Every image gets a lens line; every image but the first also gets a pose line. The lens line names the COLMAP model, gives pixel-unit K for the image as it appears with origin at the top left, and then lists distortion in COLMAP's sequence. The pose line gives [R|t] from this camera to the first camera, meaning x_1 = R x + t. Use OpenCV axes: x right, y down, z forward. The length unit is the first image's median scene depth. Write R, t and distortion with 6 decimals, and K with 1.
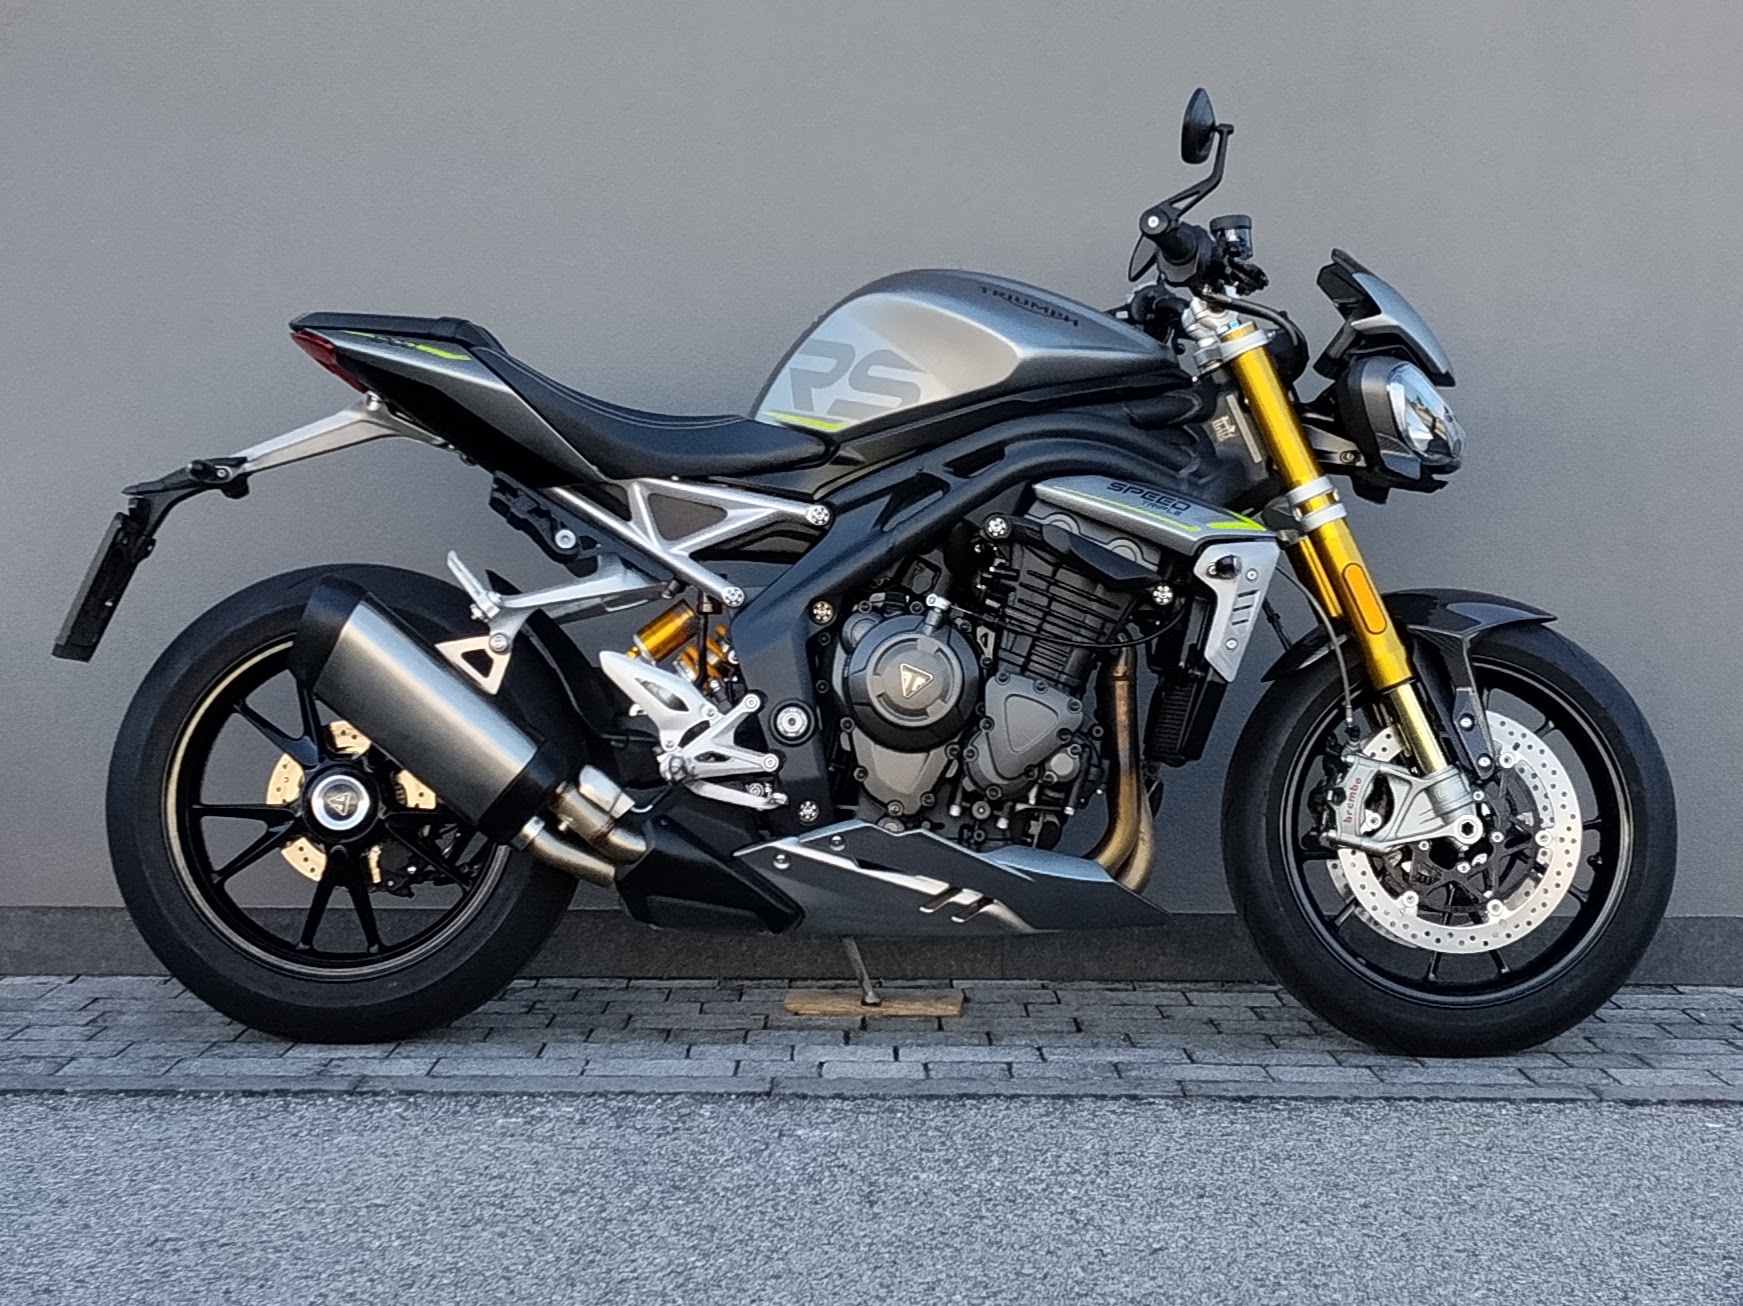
lens RADIAL K [[2563.0, 0, 877.1], [0, 2563.0, 568.6], [0, 0, 1]] dist [0.104391, -0.190428]
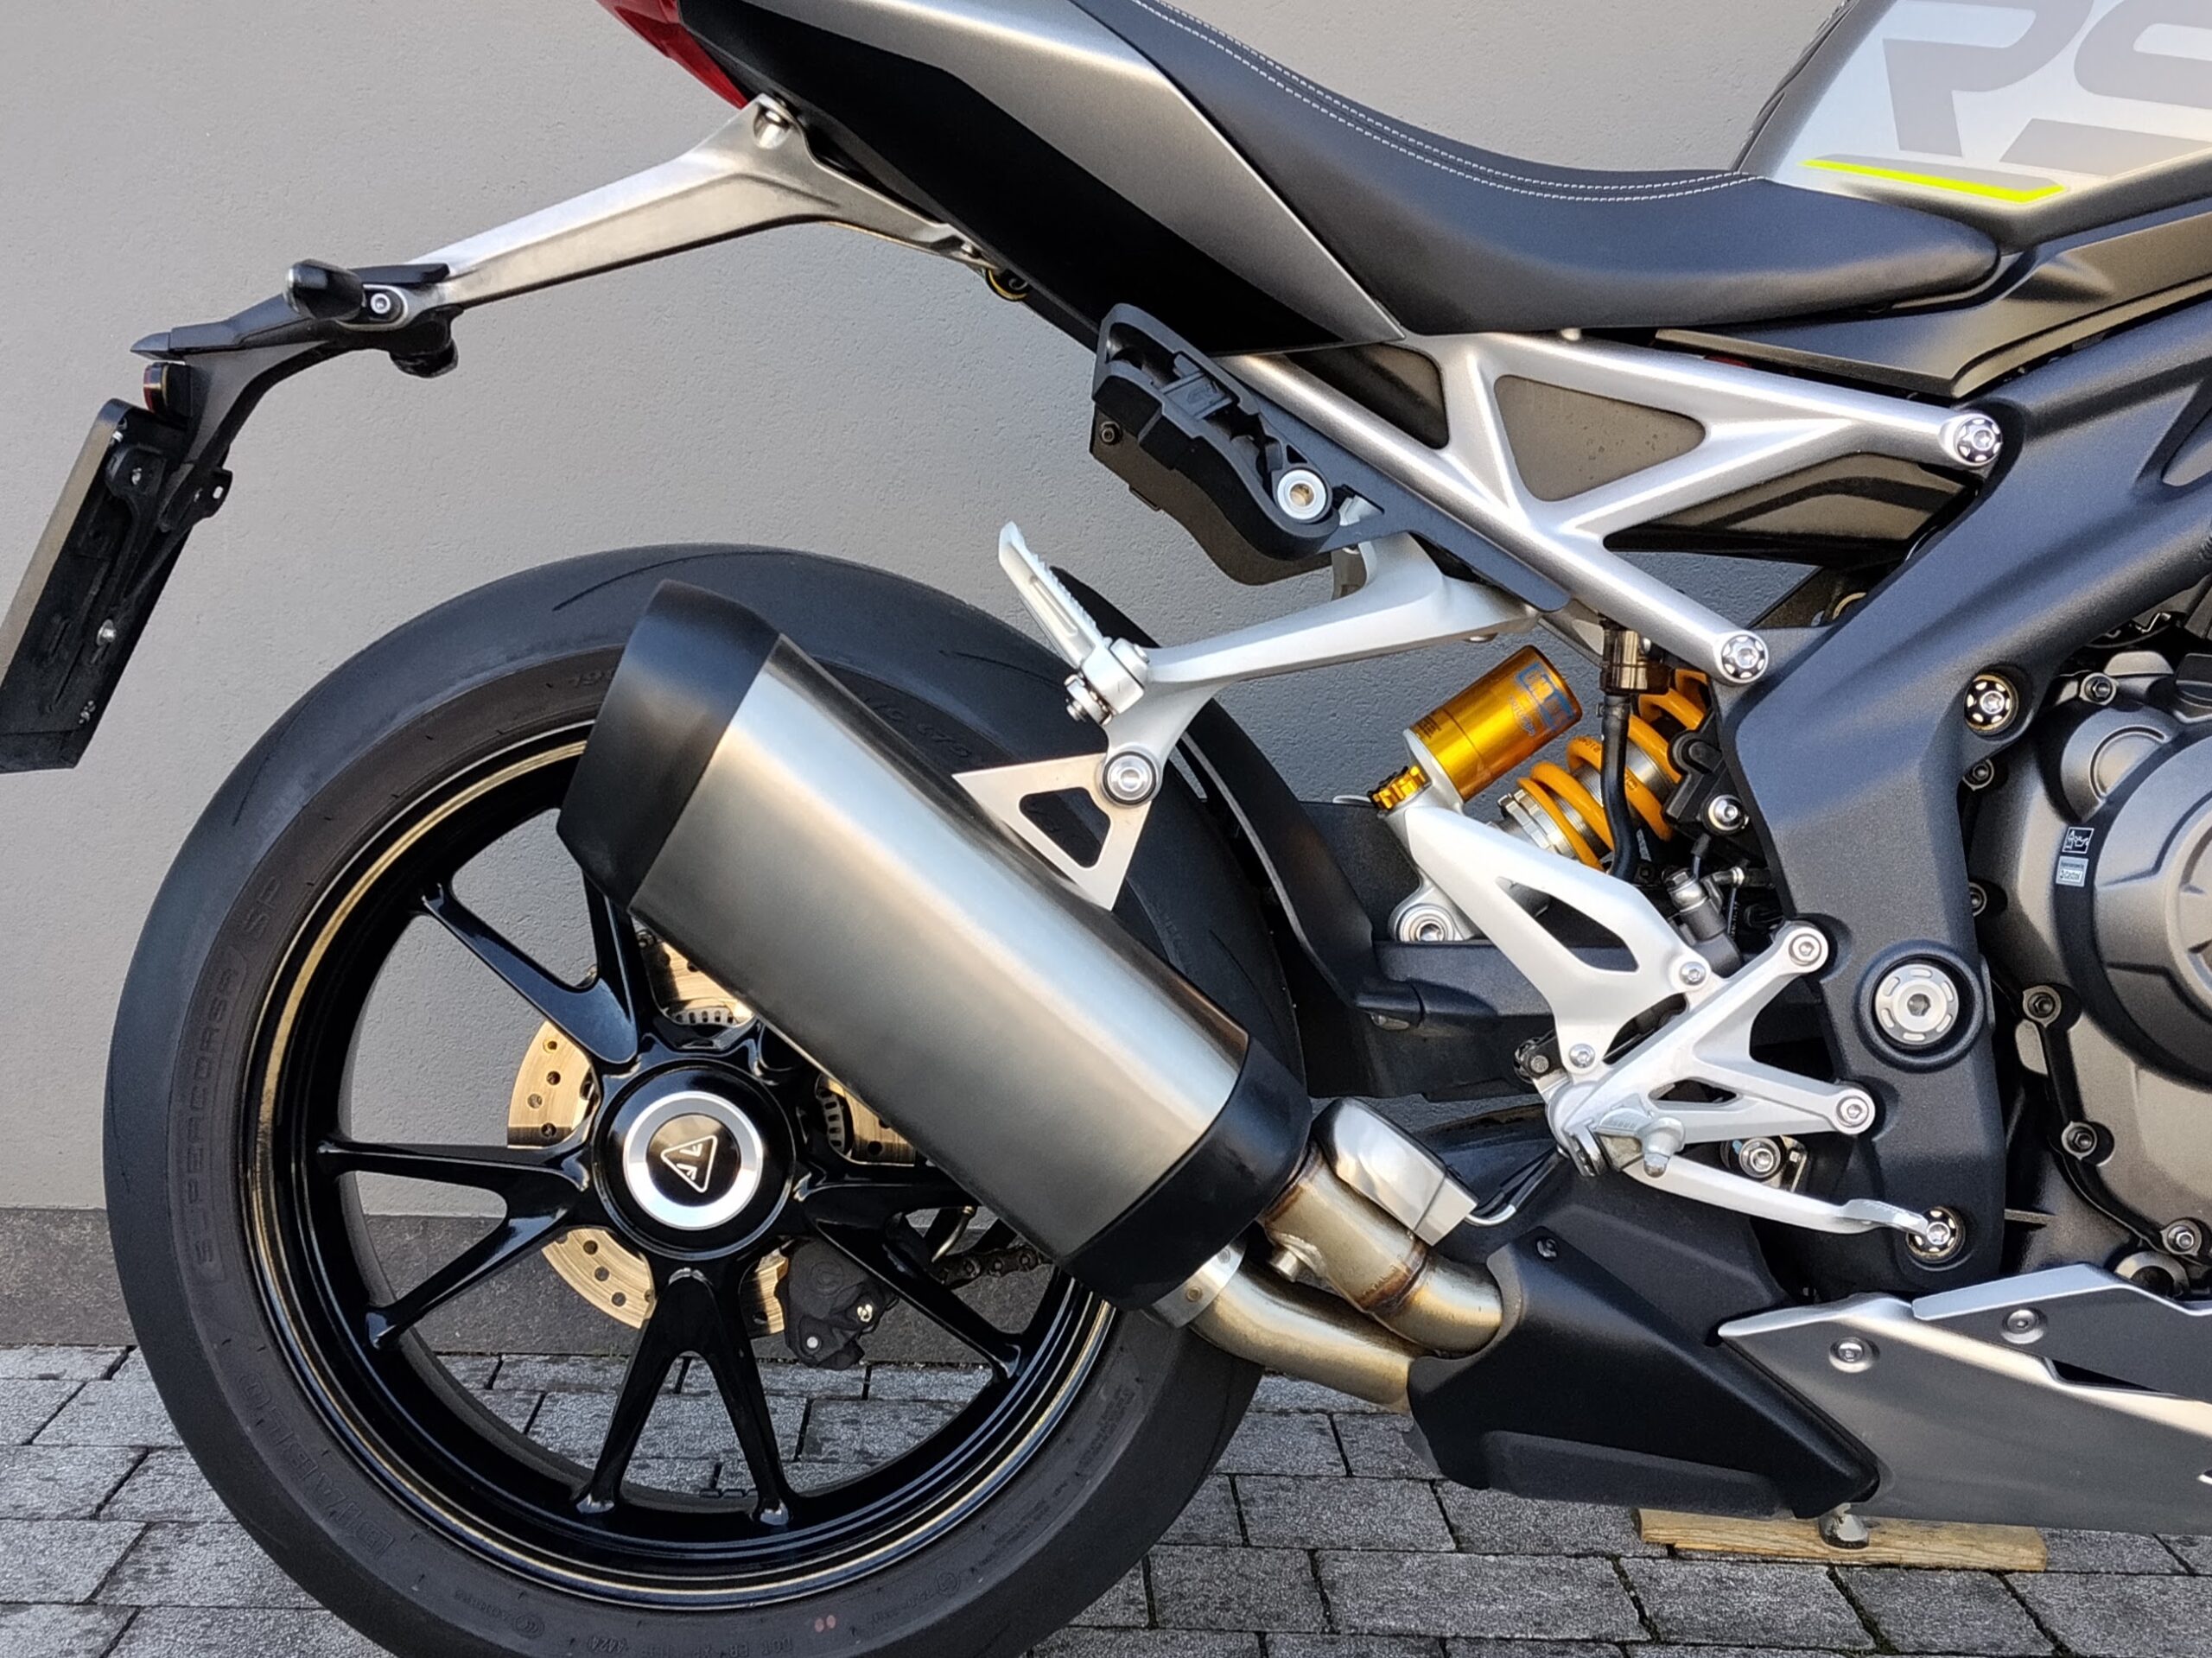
lens RADIAL K [[3225.5, 0, 1227.1], [0, 3225.5, 835.2], [0, 0, 1]] dist [0.088514, -0.098424]
pose [[0.999767, 0.018038, -0.011887, -0.126316], [-0.016765, 0.994879, 0.099675, -0.008940], [0.013625, -0.099452, 0.994949, 0.534061]]
